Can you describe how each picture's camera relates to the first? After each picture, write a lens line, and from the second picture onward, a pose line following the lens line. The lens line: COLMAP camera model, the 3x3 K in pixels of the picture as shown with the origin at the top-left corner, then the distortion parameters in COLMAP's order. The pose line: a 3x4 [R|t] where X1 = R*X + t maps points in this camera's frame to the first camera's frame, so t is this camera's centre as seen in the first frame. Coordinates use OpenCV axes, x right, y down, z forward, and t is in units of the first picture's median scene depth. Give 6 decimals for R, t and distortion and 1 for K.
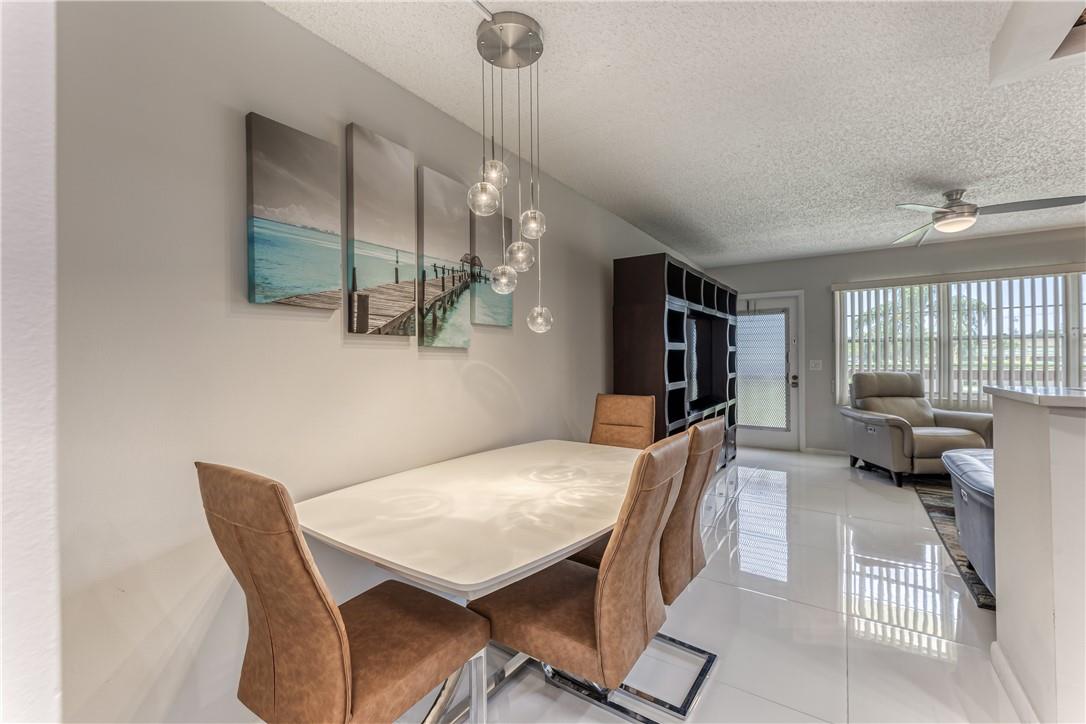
lens RADIAL K [[462.6, 0, 540.1], [0, 462.6, 357.0], [0, 0, 1]] dist [0.002299, 0.000150]
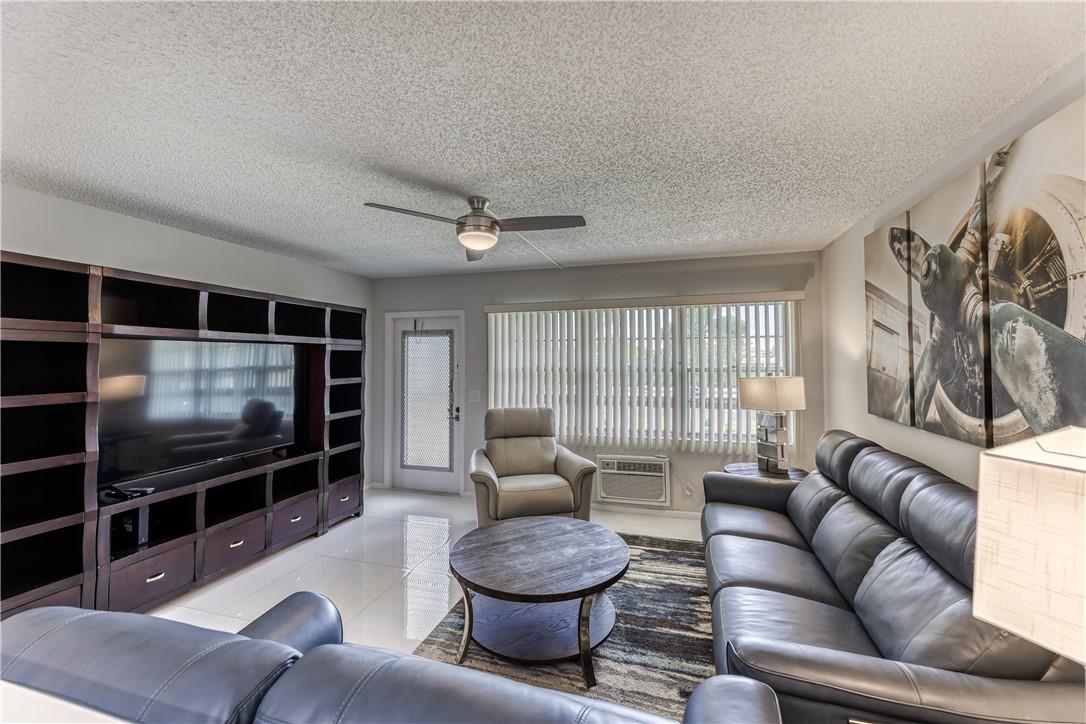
lens RADIAL K [[444.9, 0, 543.8], [0, 444.9, 349.4], [0, 0, 1]] dist [0.005182, -0.000232]
pose [[0.958862, 0.014777, 0.283488, 0.819834], [-0.007560, 0.999619, -0.026535, -0.084898], [-0.283773, 0.023301, 0.958608, 0.257991]]
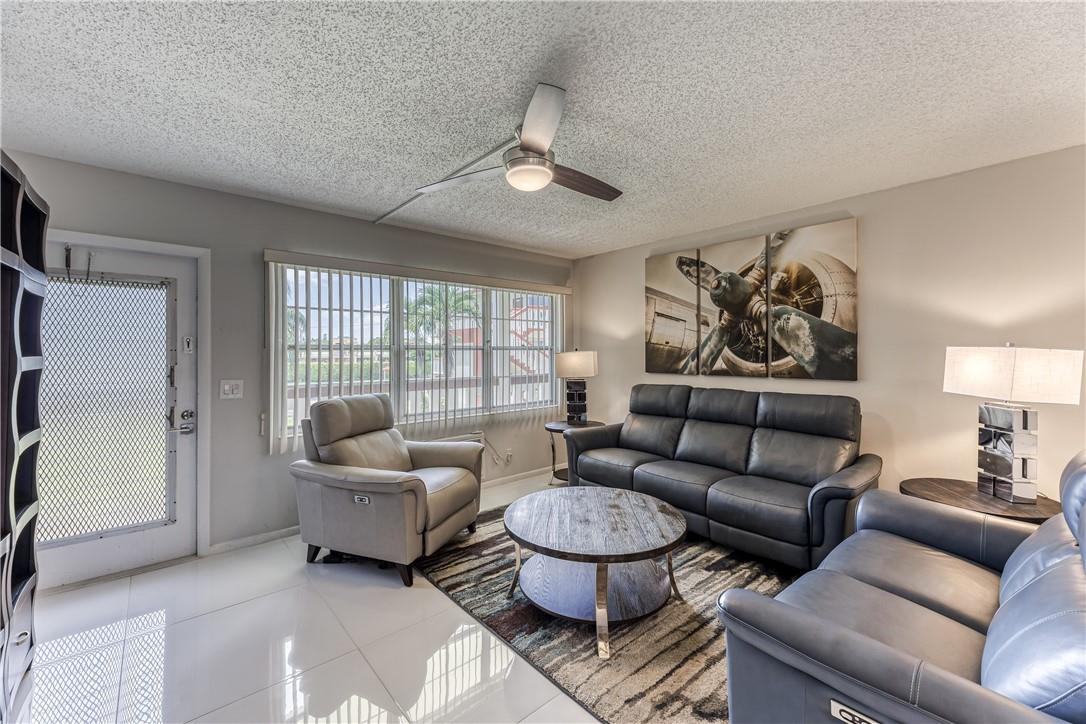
lens RADIAL K [[444.9, 0, 543.8], [0, 444.9, 349.4], [0, 0, 1]] dist [0.005182, -0.000232]
pose [[0.265993, 0.017960, 0.963808, 0.304432], [0.001885, 0.999815, -0.019151, -0.033188], [-0.963973, 0.006910, 0.265910, 0.847704]]
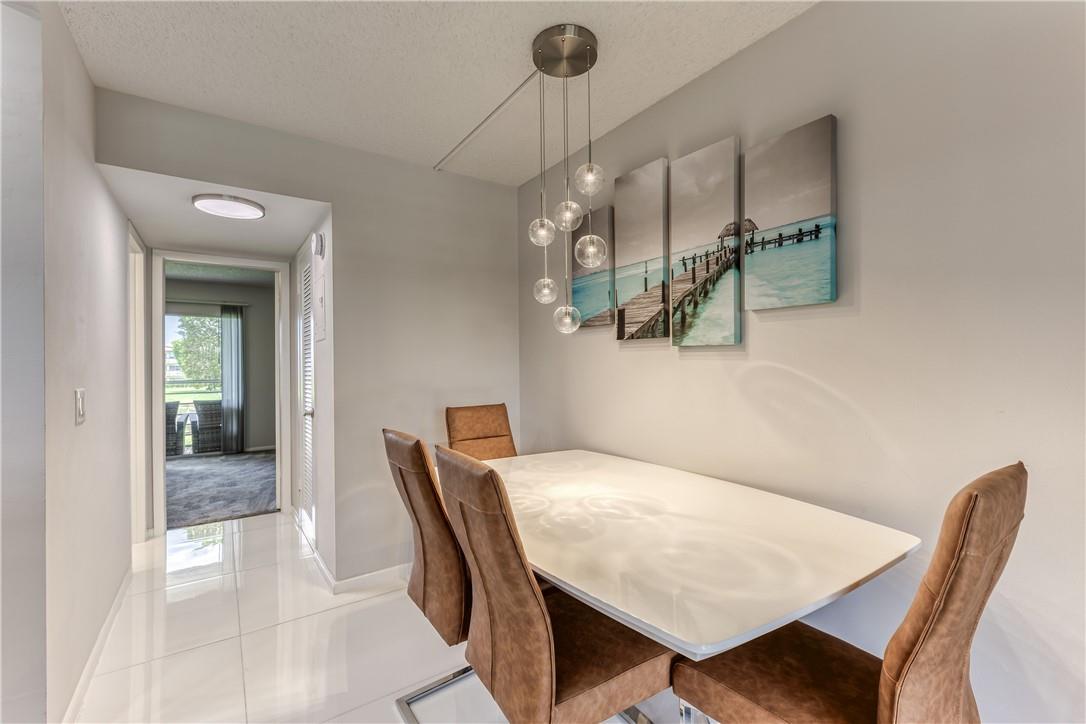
lens RADIAL K [[467.1, 0, 543.0], [0, 467.1, 362.0], [0, 0, 1]] dist [0.003312, 0.000301]
pose [[-0.372088, 0.010228, -0.928141, 0.479153], [0.016113, 0.999860, 0.004559, 0.000465], [0.928057, -0.013259, -0.372201, 0.690413]]
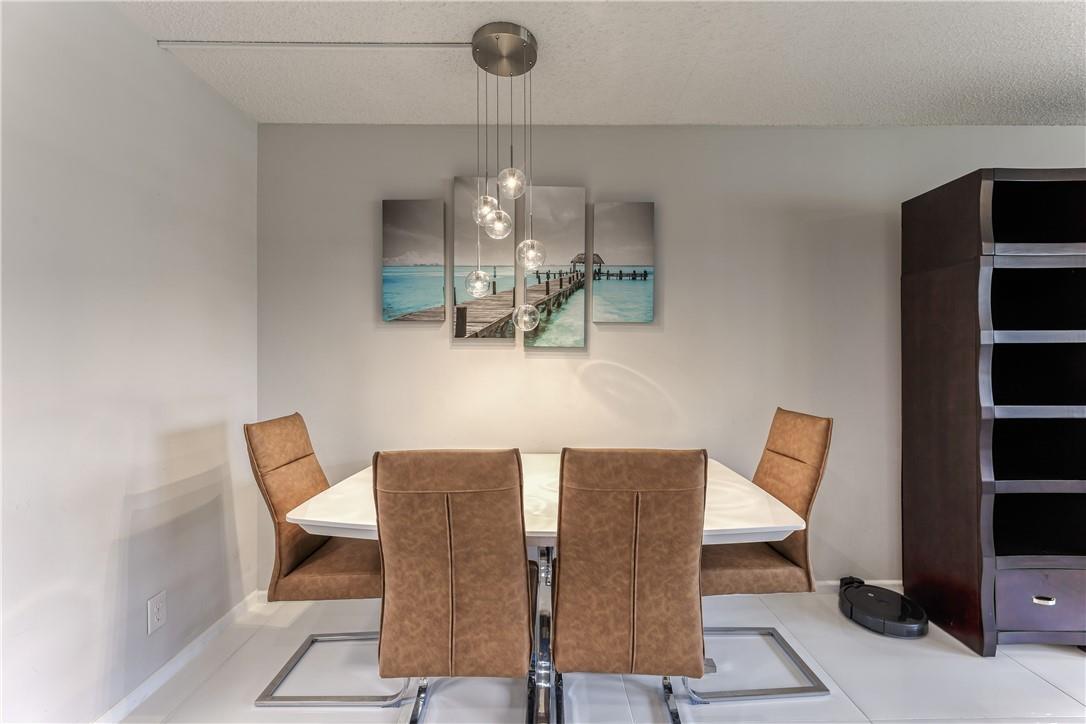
lens RADIAL K [[458.2, 0, 548.2], [0, 458.2, 358.1], [0, 0, 1]] dist [0.002577, 0.000156]
pose [[0.564364, 0.006060, -0.825504, 0.435688], [-0.001769, 0.999980, 0.006131, -0.001173], [0.825524, -0.001999, 0.564364, 0.259930]]
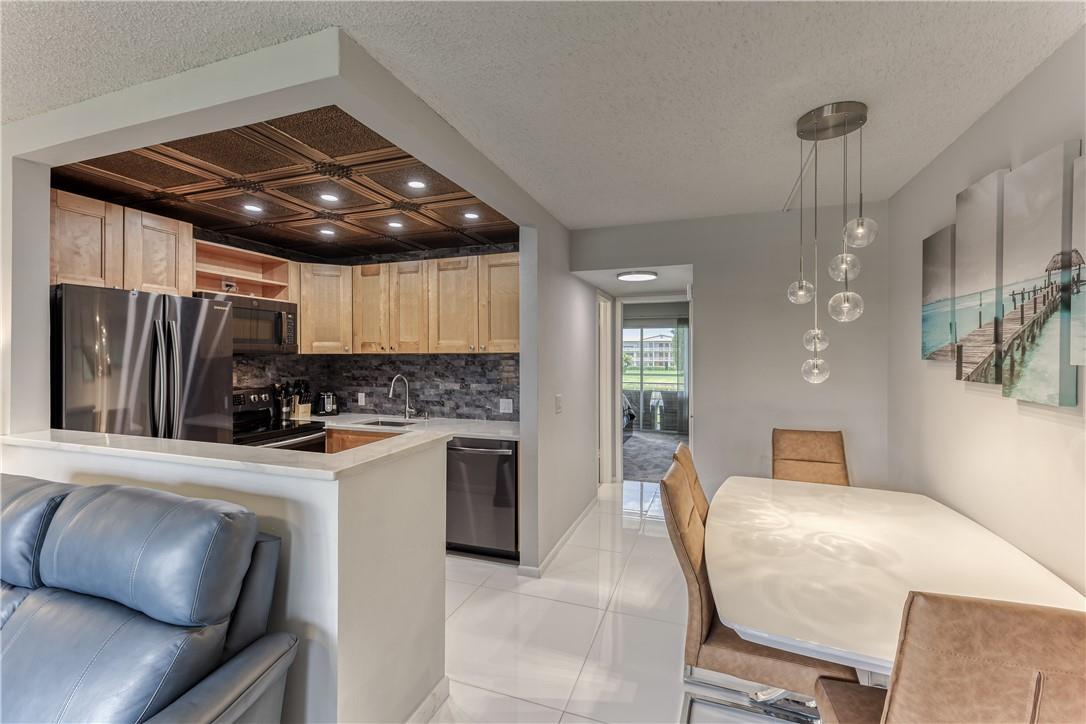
lens RADIAL K [[465.7, 0, 542.8], [0, 465.7, 356.2], [0, 0, 1]] dist [0.002394, 0.000040]
pose [[-0.972584, 0.010734, -0.232303, 0.455351], [0.009733, 0.999938, 0.005455, -0.067117], [0.232347, 0.003044, -0.972628, 1.001655]]
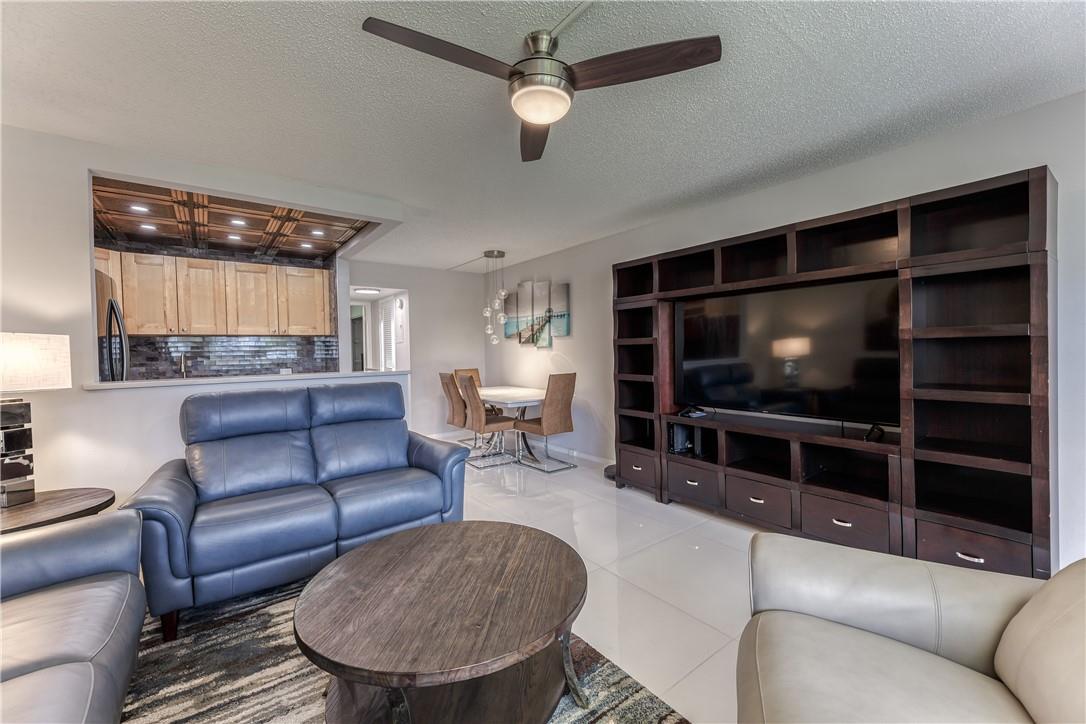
lens RADIAL K [[431.1, 0, 539.2], [0, 431.1, 361.2], [0, 0, 1]] dist [0.010244, 0.000039]
pose [[-0.334186, 0.041833, -0.941578, 1.405984], [0.019736, 0.999106, 0.037384, -0.020199], [0.942301, -0.006090, -0.334713, 1.194278]]
